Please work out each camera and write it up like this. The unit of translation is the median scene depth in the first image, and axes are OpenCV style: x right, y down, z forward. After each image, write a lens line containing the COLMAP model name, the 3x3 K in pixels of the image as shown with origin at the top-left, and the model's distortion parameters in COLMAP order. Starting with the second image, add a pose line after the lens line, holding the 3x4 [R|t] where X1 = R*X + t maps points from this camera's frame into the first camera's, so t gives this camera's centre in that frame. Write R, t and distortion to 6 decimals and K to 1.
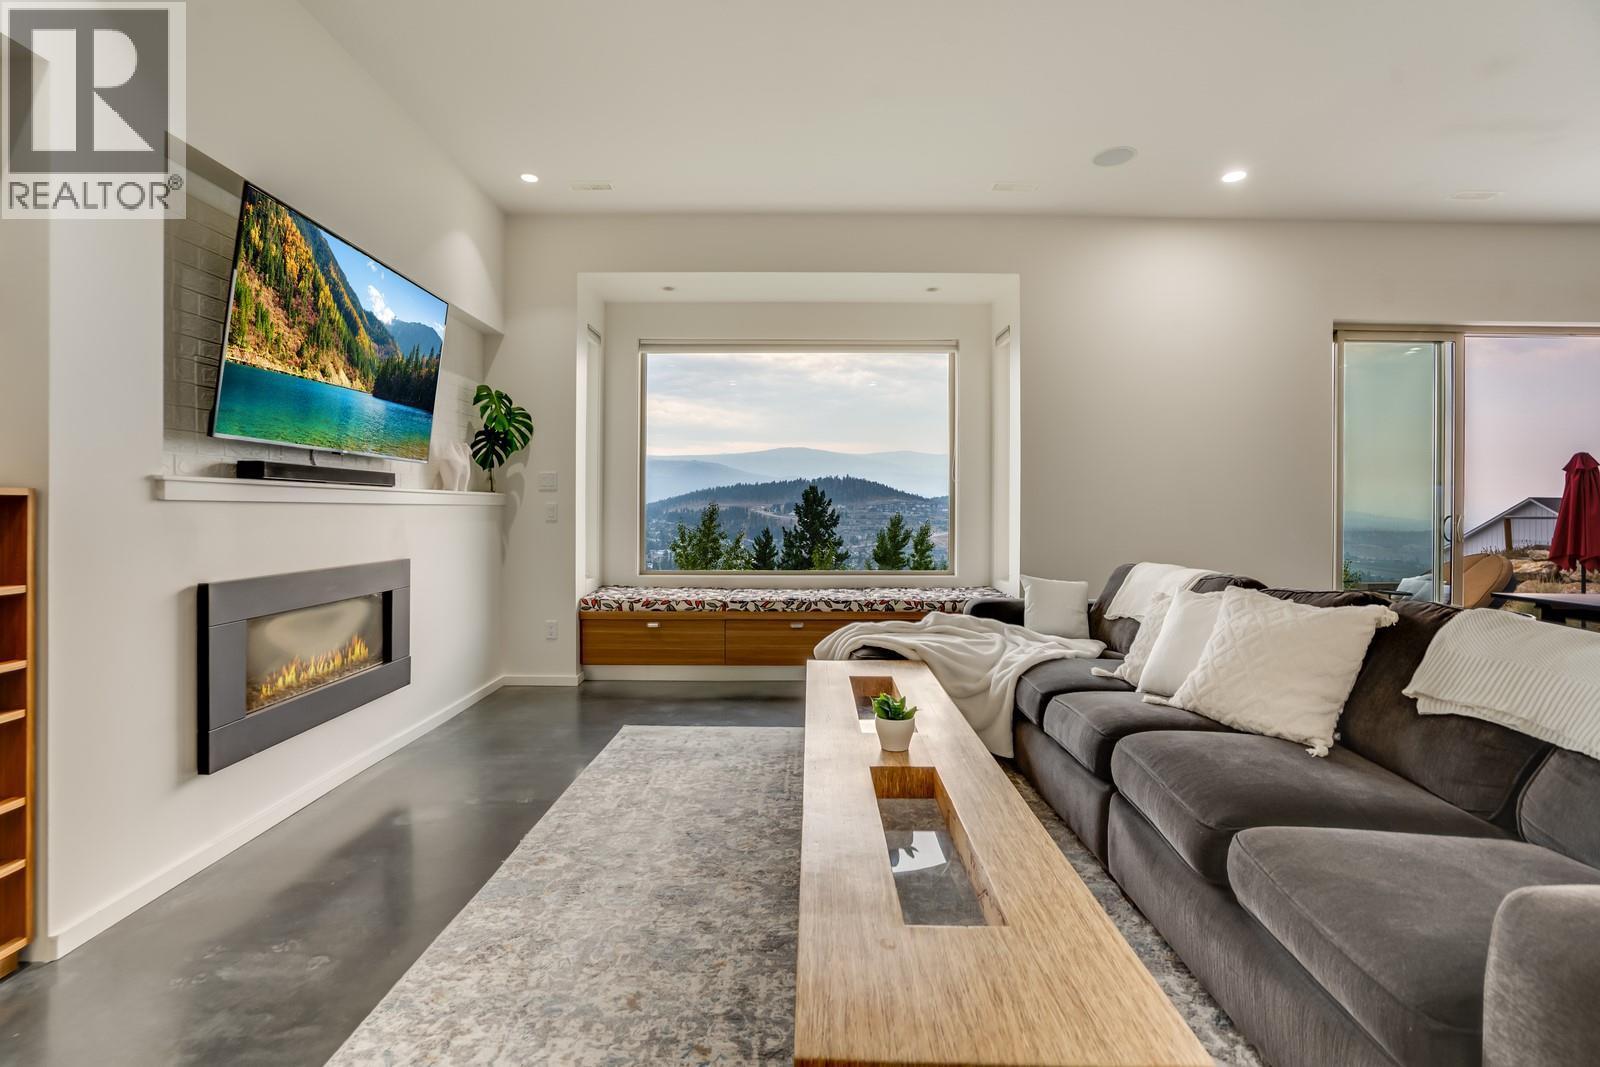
lens RADIAL K [[734.9, 0, 809.4], [0, 734.9, 525.0], [0, 0, 1]] dist [0.013692, -0.002802]
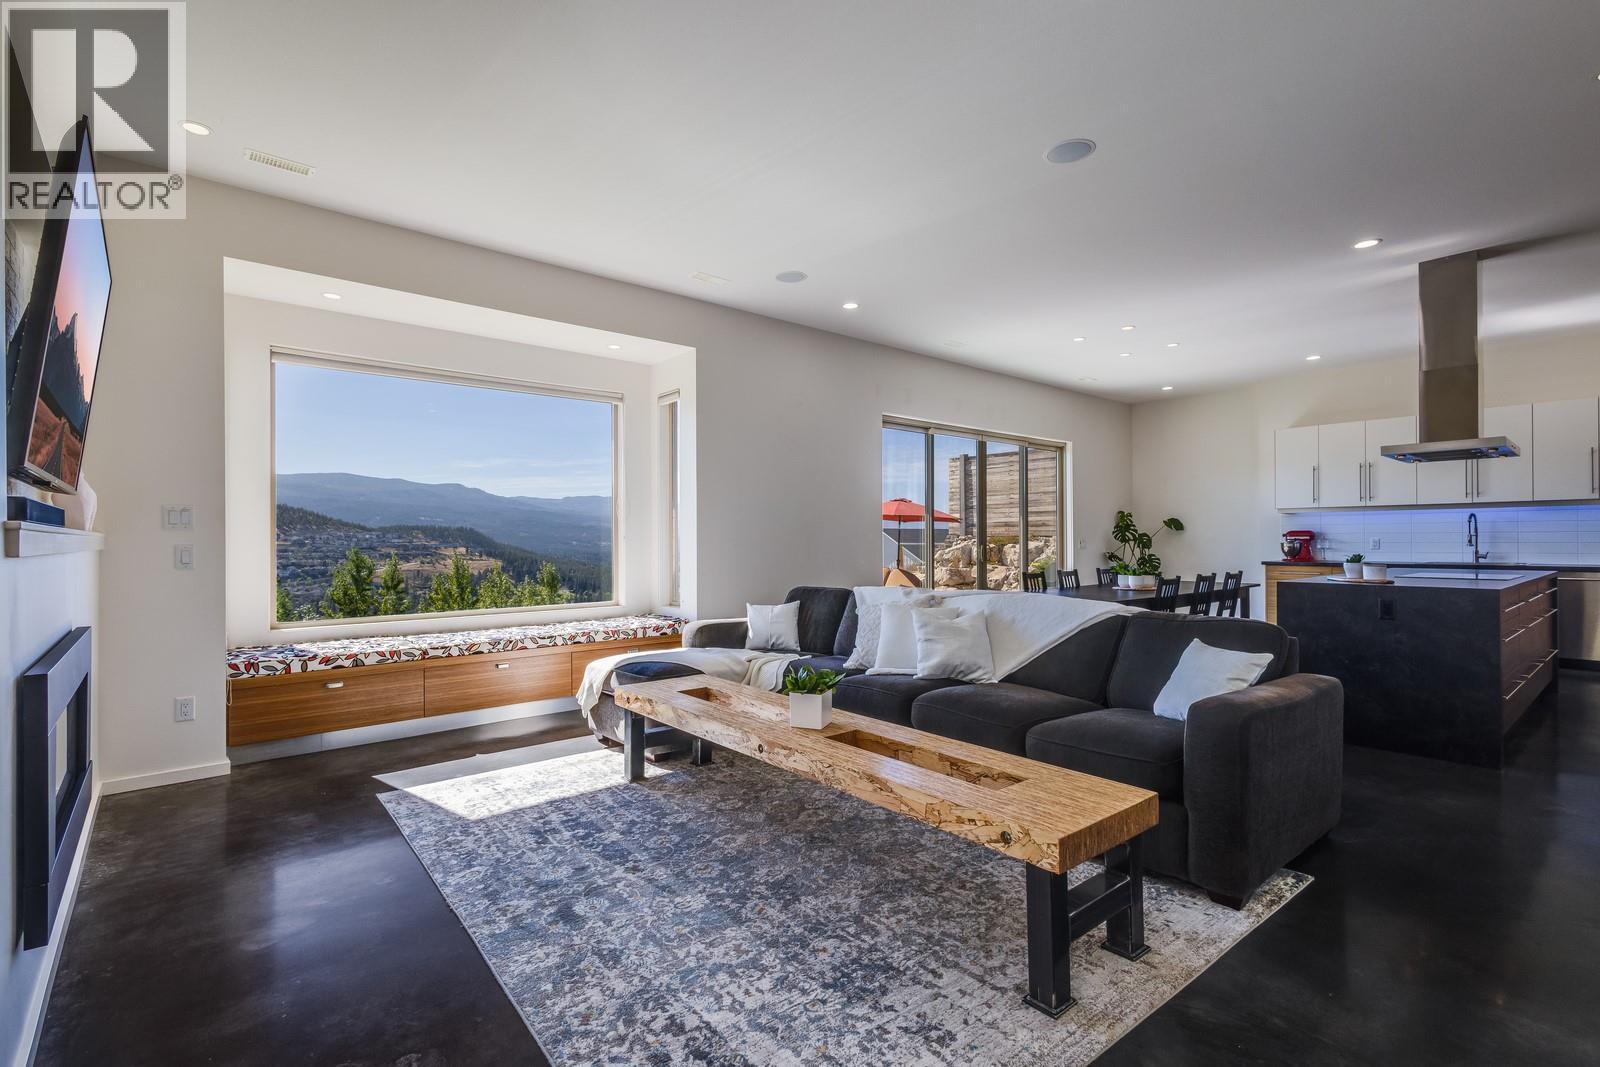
lens RADIAL K [[734.9, 0, 801.0], [0, 734.9, 536.8], [0, 0, 1]] dist [0.013692, -0.002802]
pose [[0.776302, -0.004865, 0.630342, -0.334029], [0.020580, 0.999633, -0.017630, -0.010013], [-0.630025, 0.026658, 0.776117, -0.018972]]
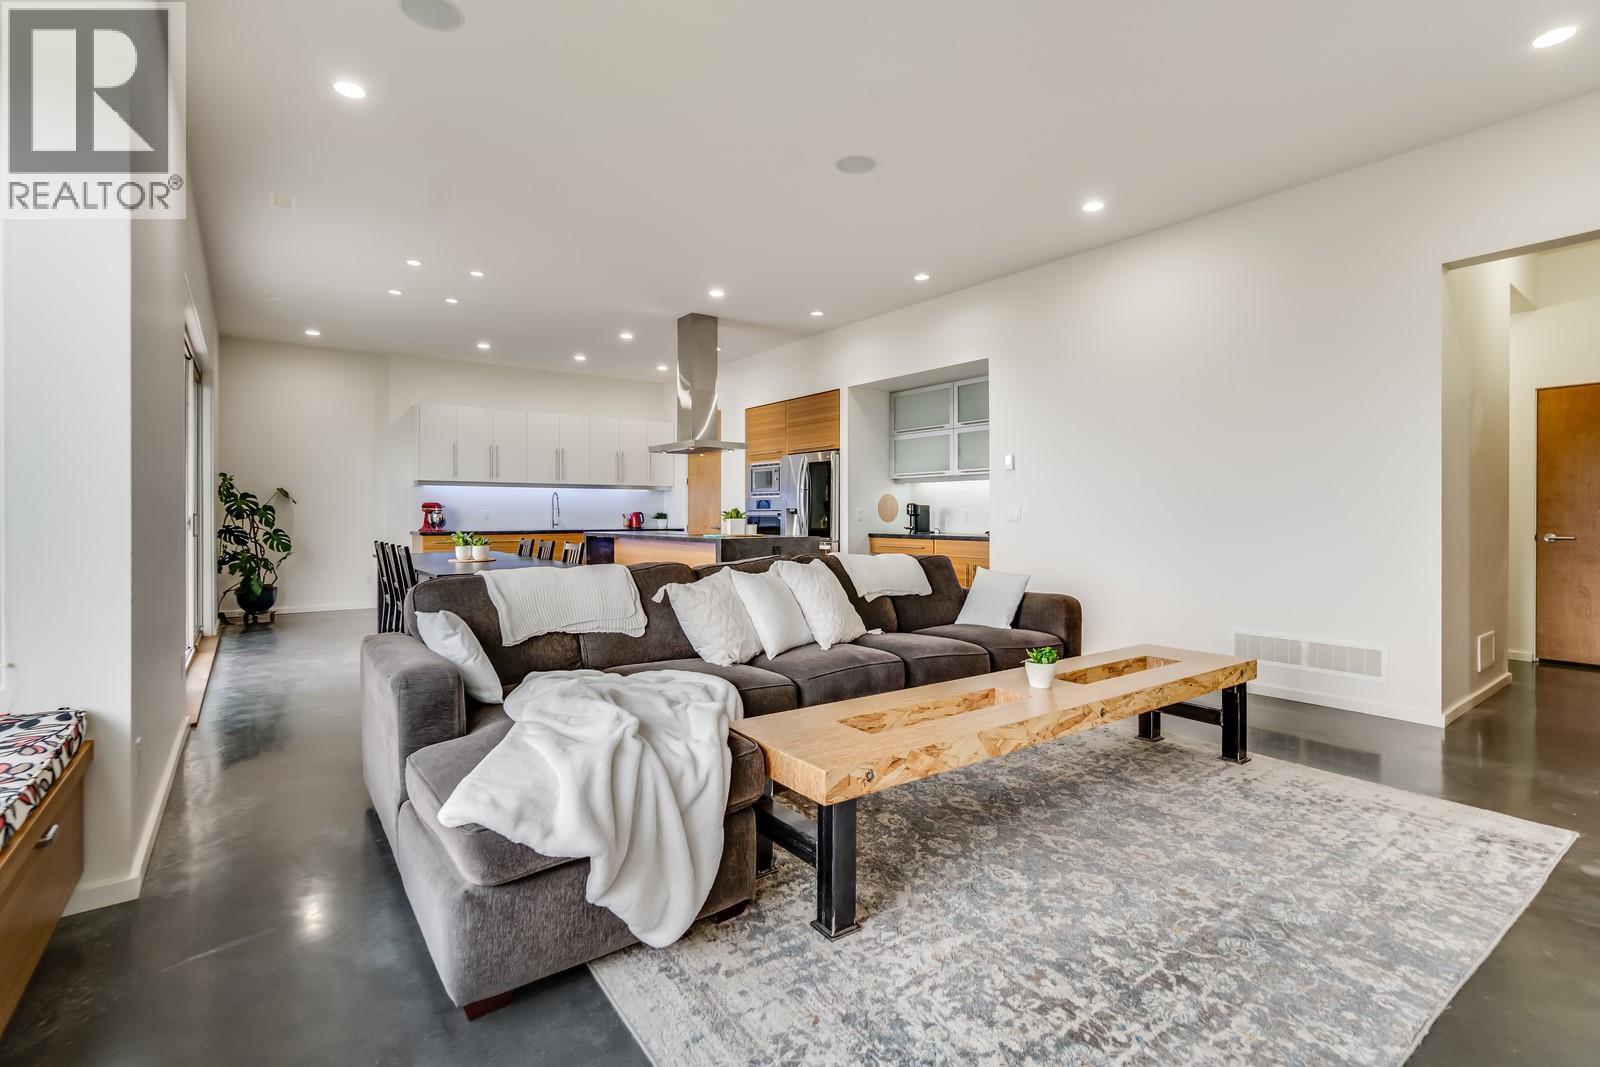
lens RADIAL K [[734.9, 0, 791.6], [0, 734.9, 517.2], [0, 0, 1]] dist [0.013692, -0.002802]
pose [[-0.592096, -0.003256, 0.805861, -0.302660], [0.014421, 0.999789, 0.014635, -0.010555], [-0.805739, 0.020287, -0.591924, 0.942263]]
